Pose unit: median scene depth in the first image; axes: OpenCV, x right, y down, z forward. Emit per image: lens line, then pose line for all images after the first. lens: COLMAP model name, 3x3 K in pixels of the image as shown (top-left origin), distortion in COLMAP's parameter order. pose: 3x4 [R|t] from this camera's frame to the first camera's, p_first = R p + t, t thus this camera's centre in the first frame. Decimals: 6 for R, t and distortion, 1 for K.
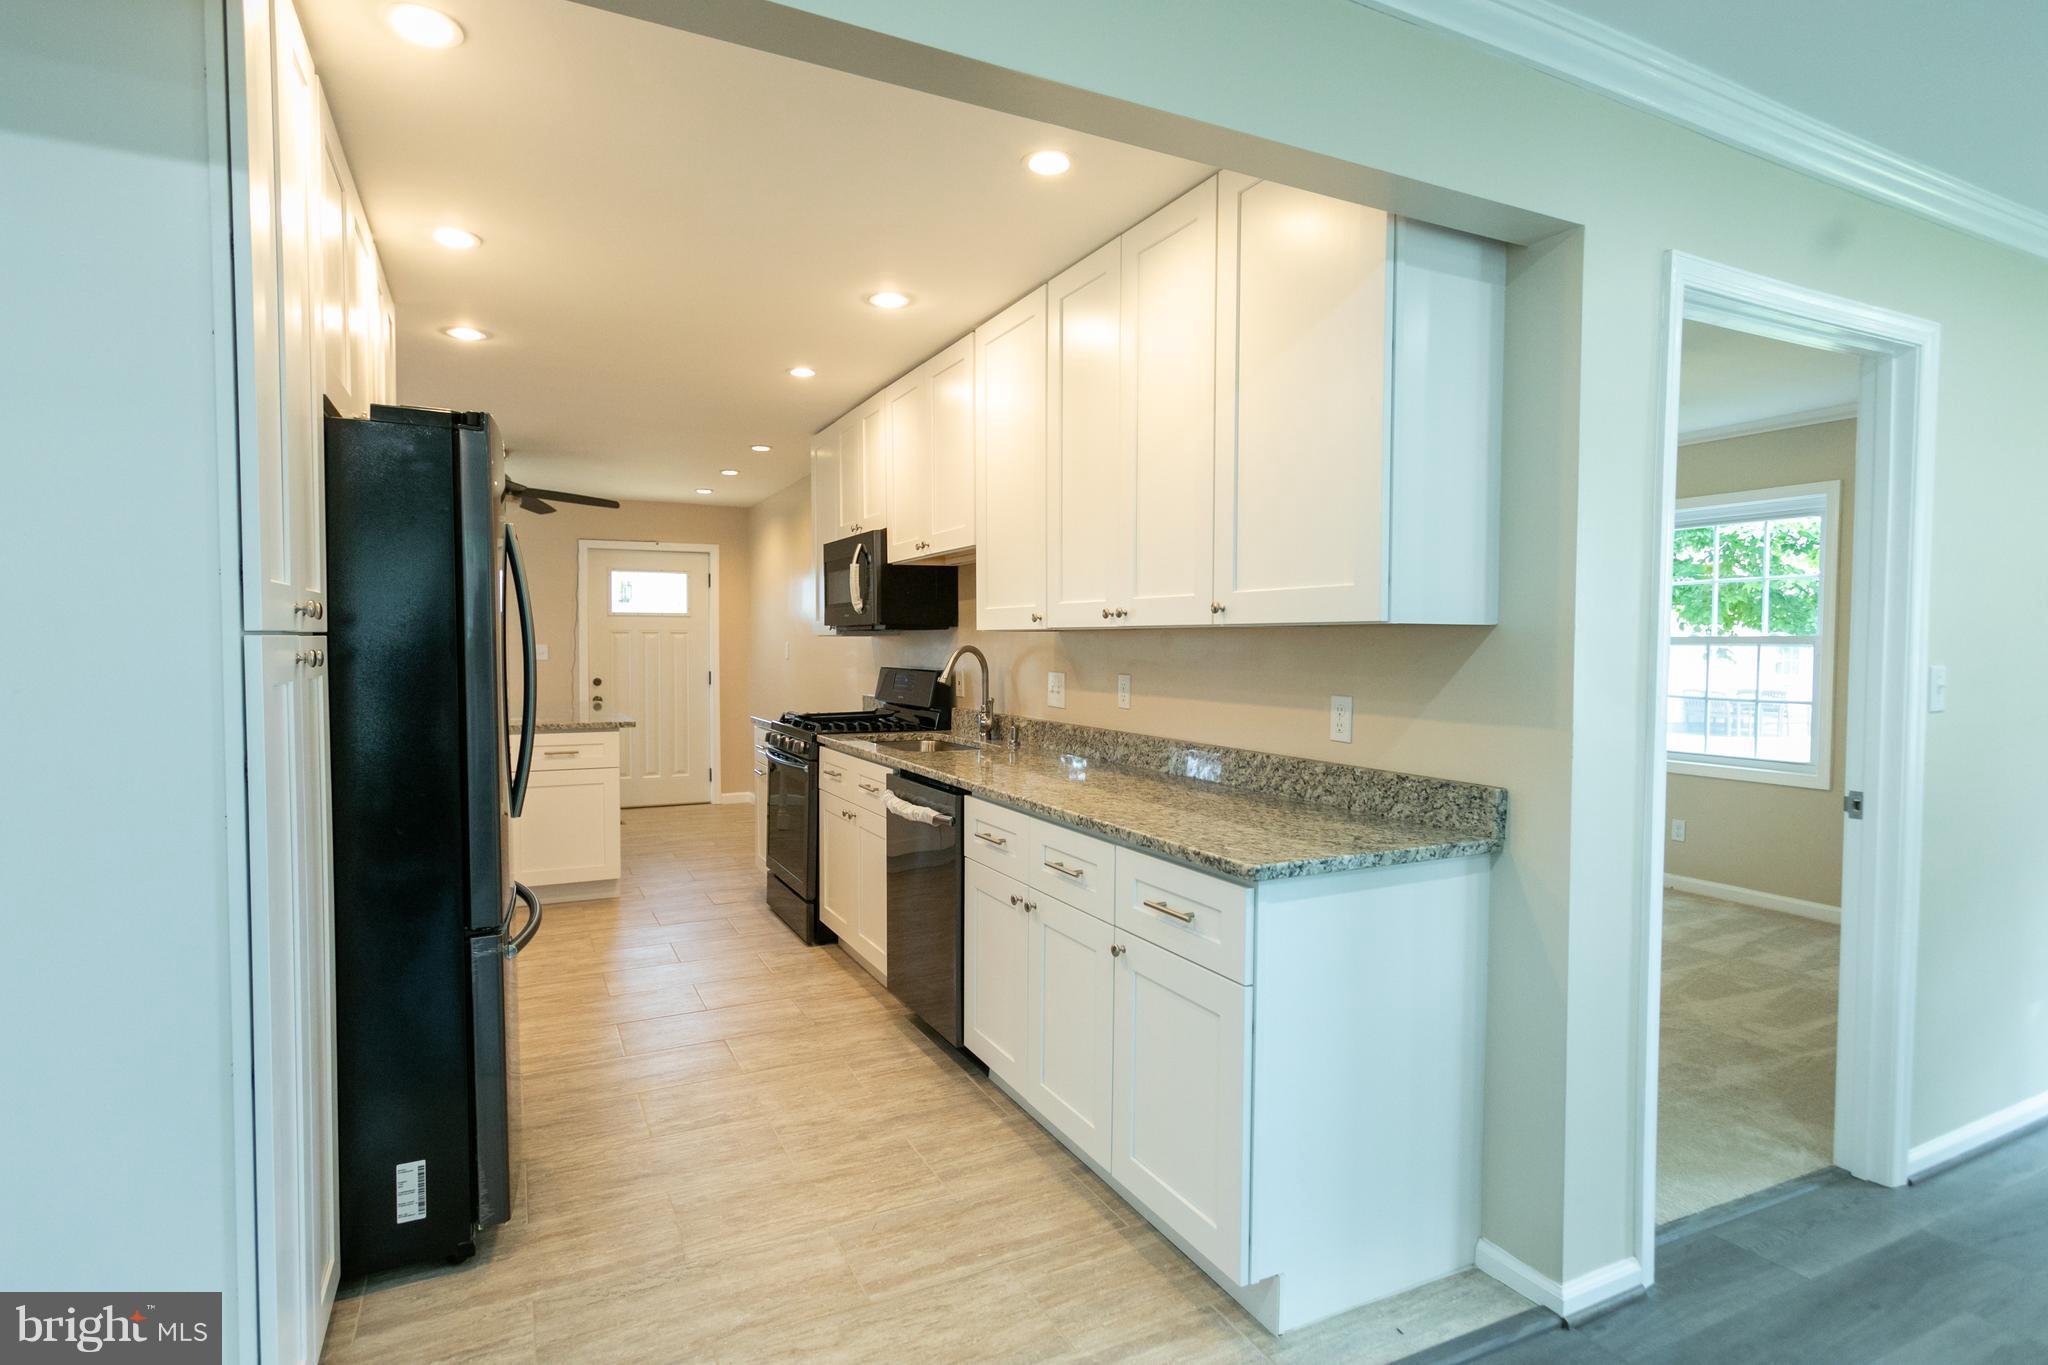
lens RADIAL K [[1062.7, 0, 1024.0], [0, 1062.7, 682.5], [0, 0, 1]] dist [0.001178, 0.001479]
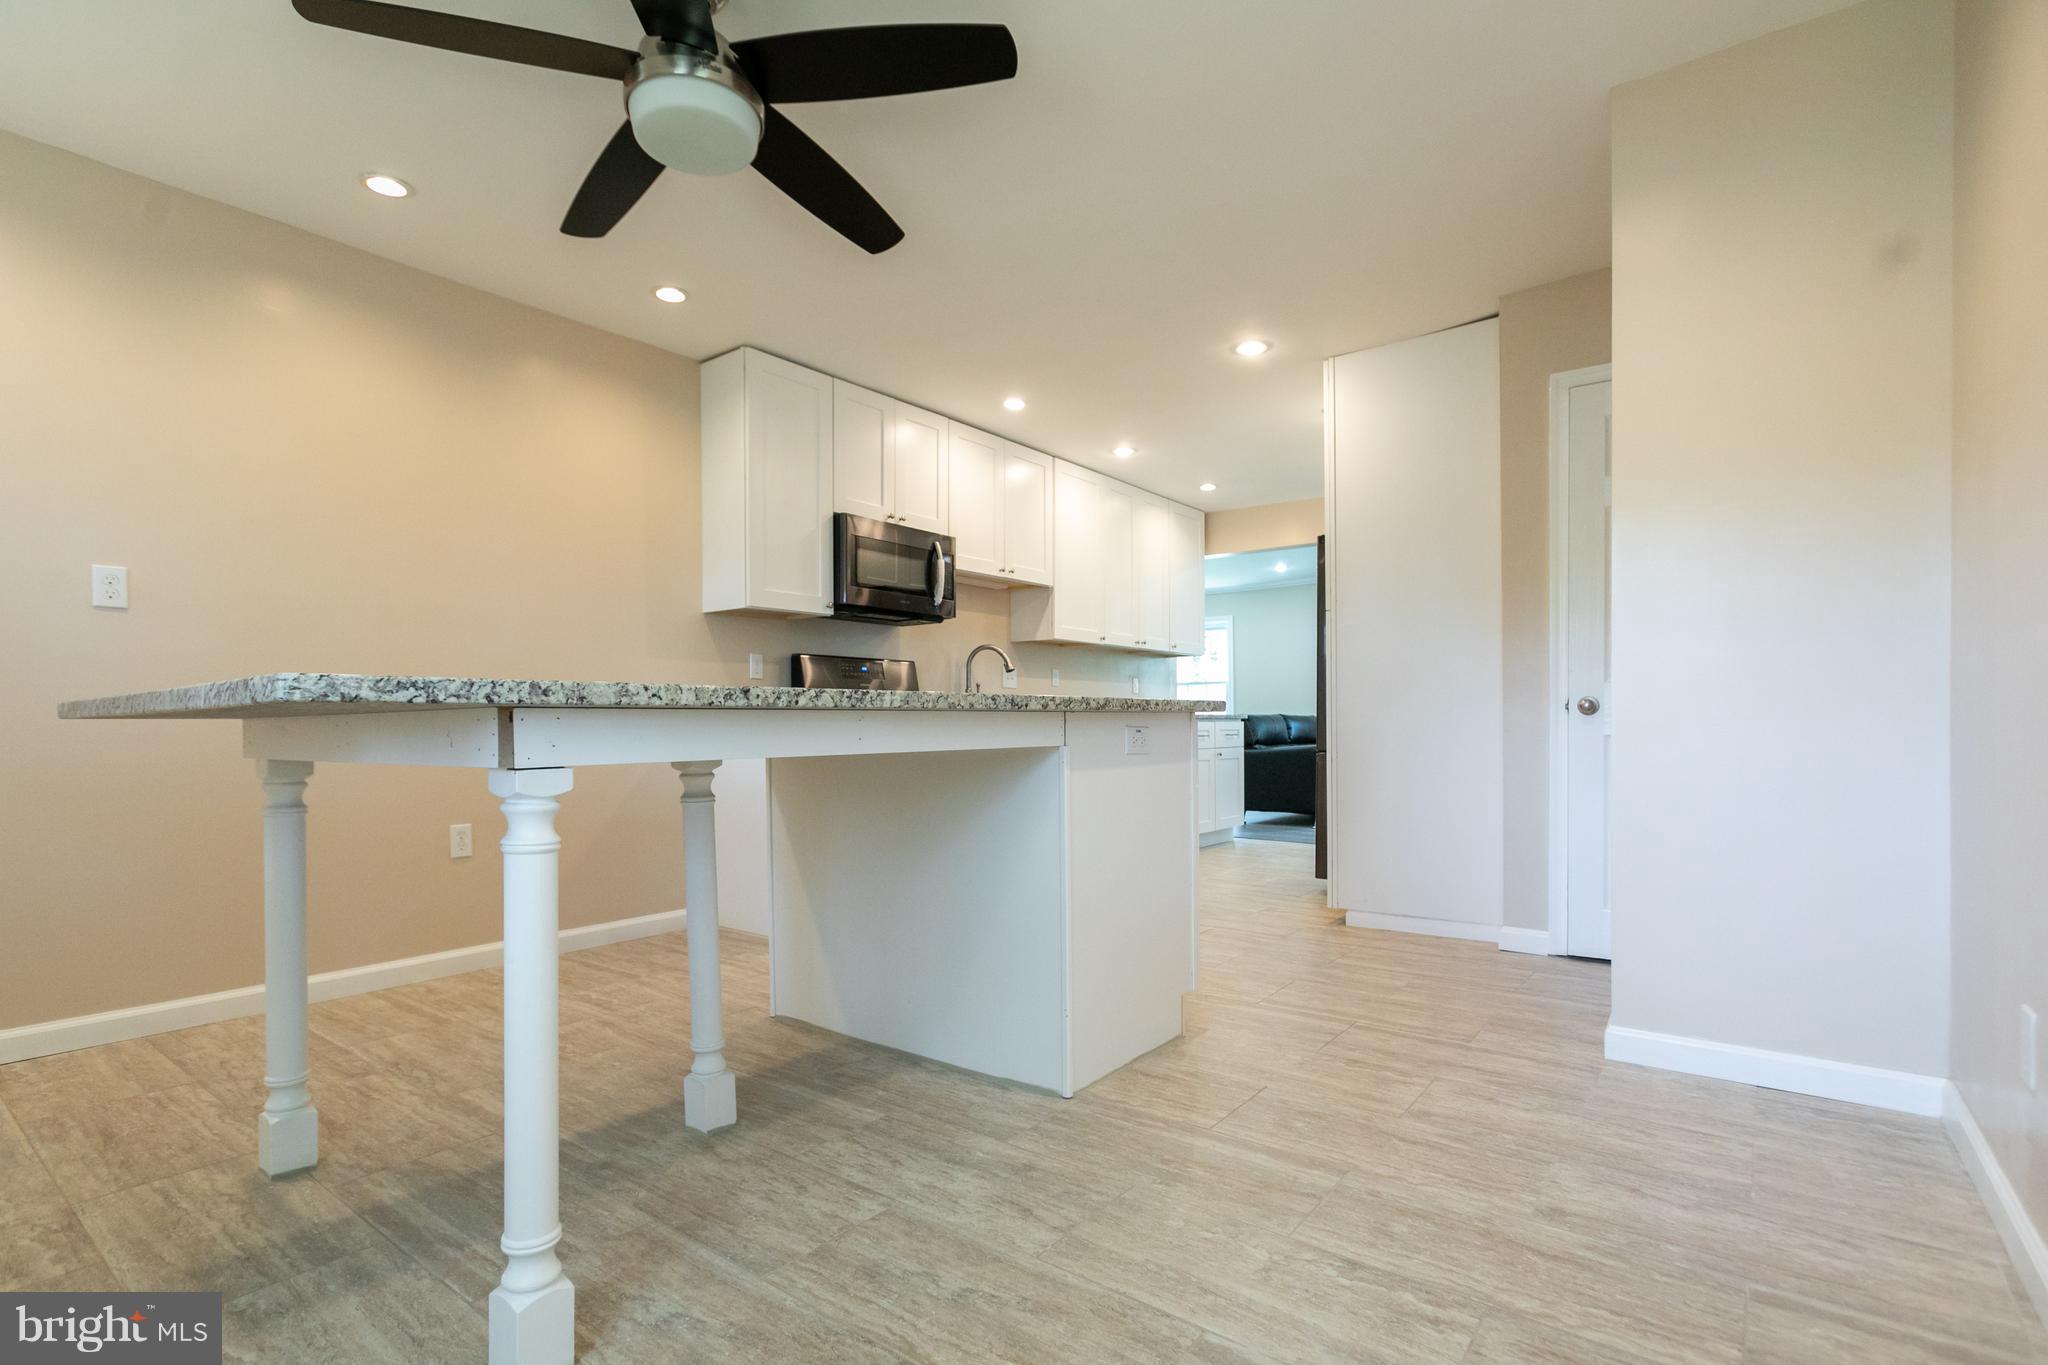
lens RADIAL K [[953.6, 0, 1017.9], [0, 953.6, 723.2], [0, 0, 1]] dist [-0.001987, 0.005196]
pose [[-0.440644, -0.004401, 0.897671, -1.820041], [0.034623, 0.999161, 0.021894, 0.064215], [-0.897014, 0.040728, -0.440122, 2.307501]]
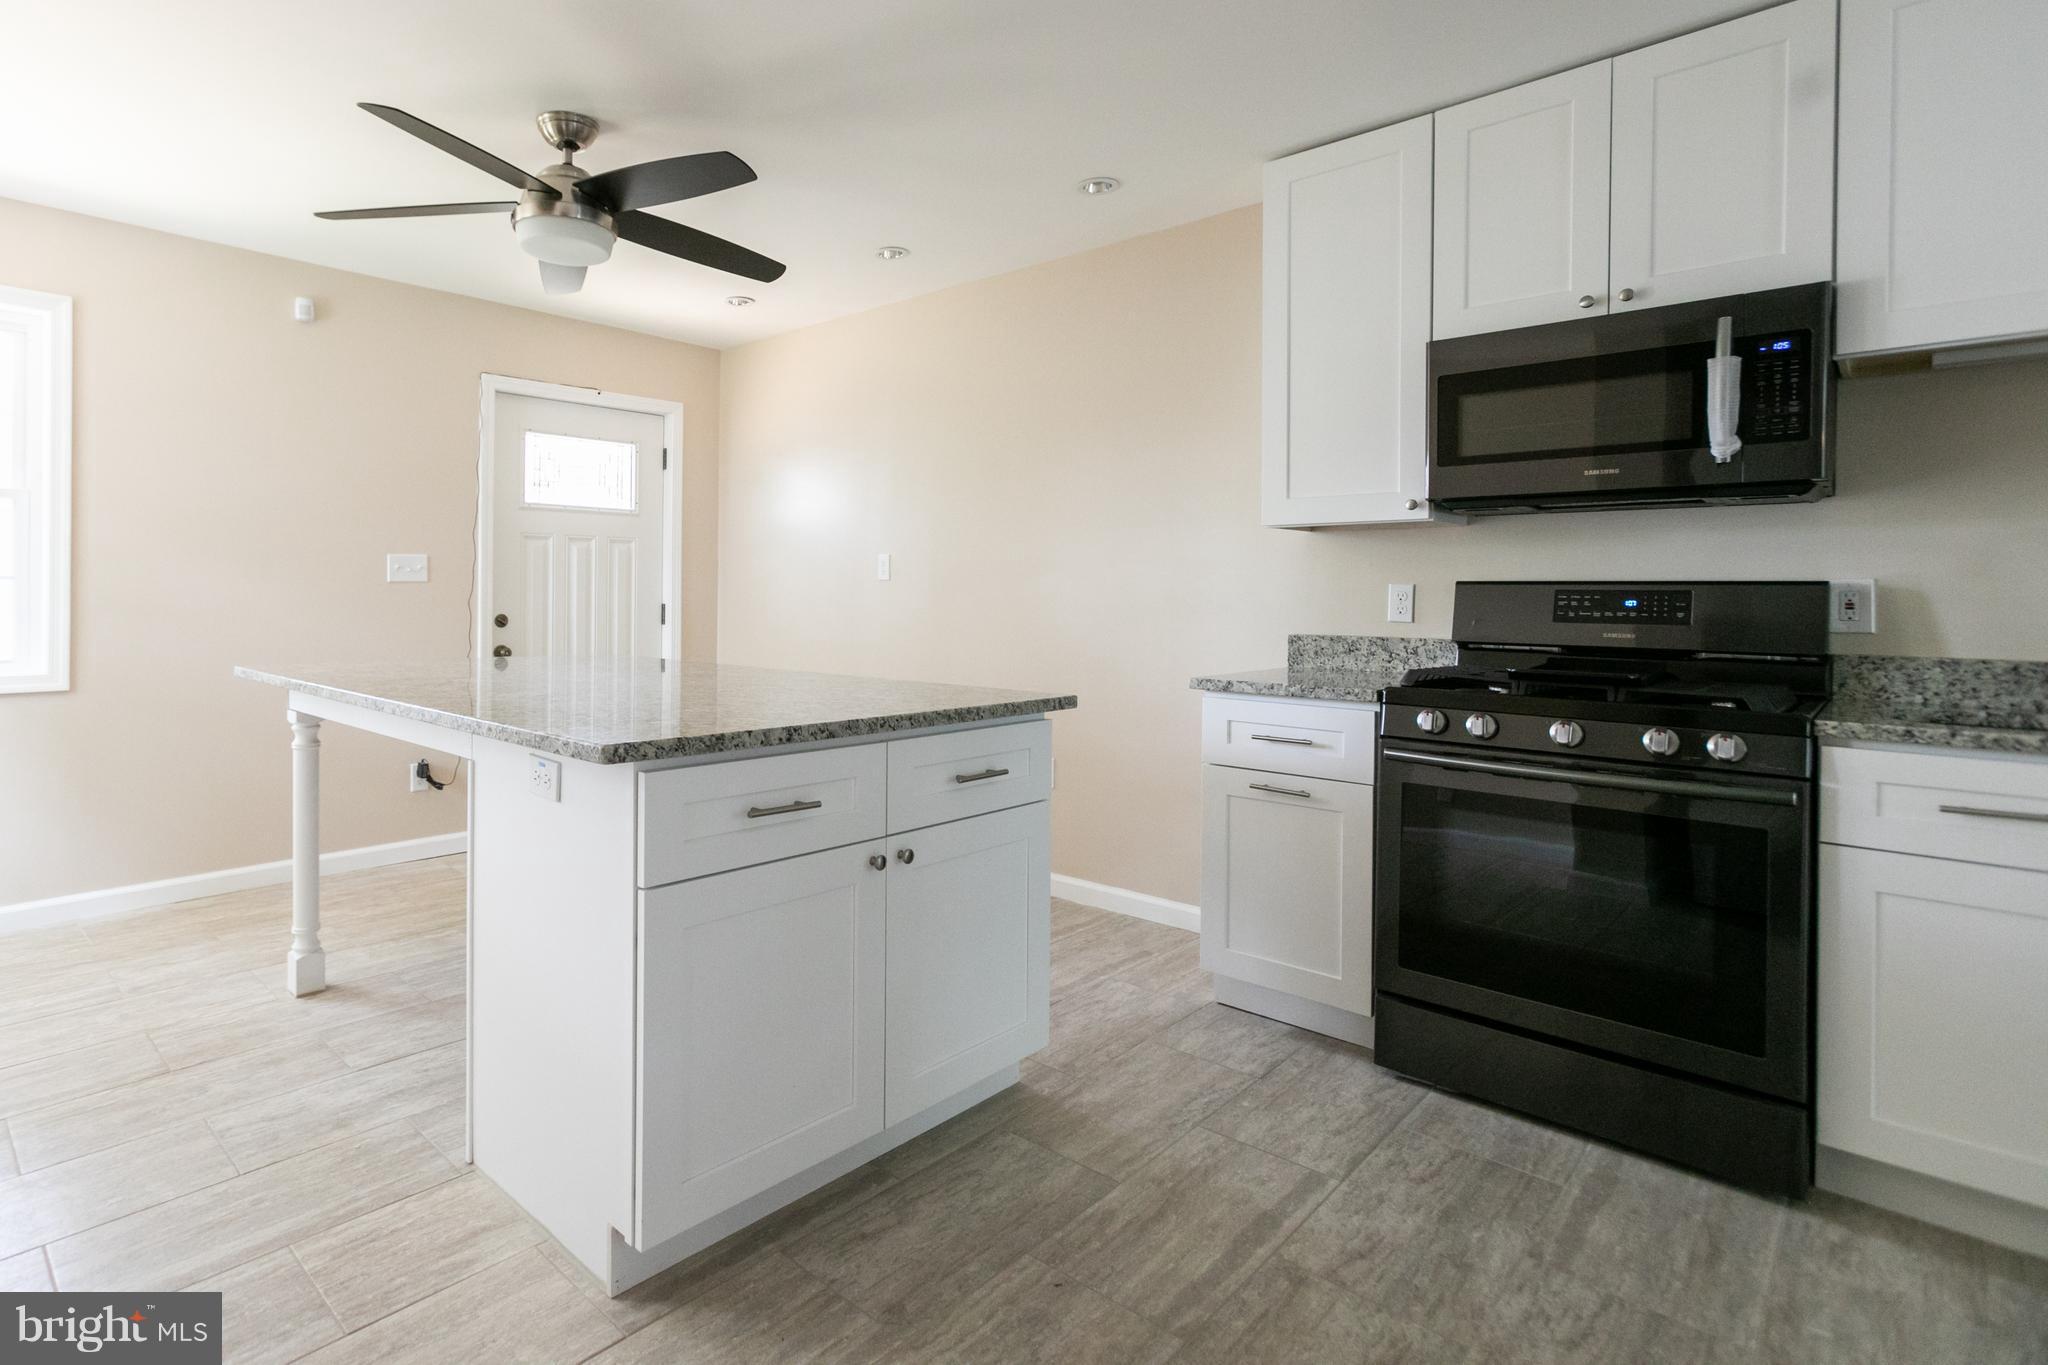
lens RADIAL K [[1032.9, 0, 915.8], [0, 1032.9, 594.3], [0, 0, 1]] dist [0.002511, 0.000792]
pose [[0.942806, 0.001506, 0.333339, -1.110794], [0.008651, 0.999542, -0.028985, 0.010184], [-0.333230, 0.030211, 0.942361, 1.153672]]
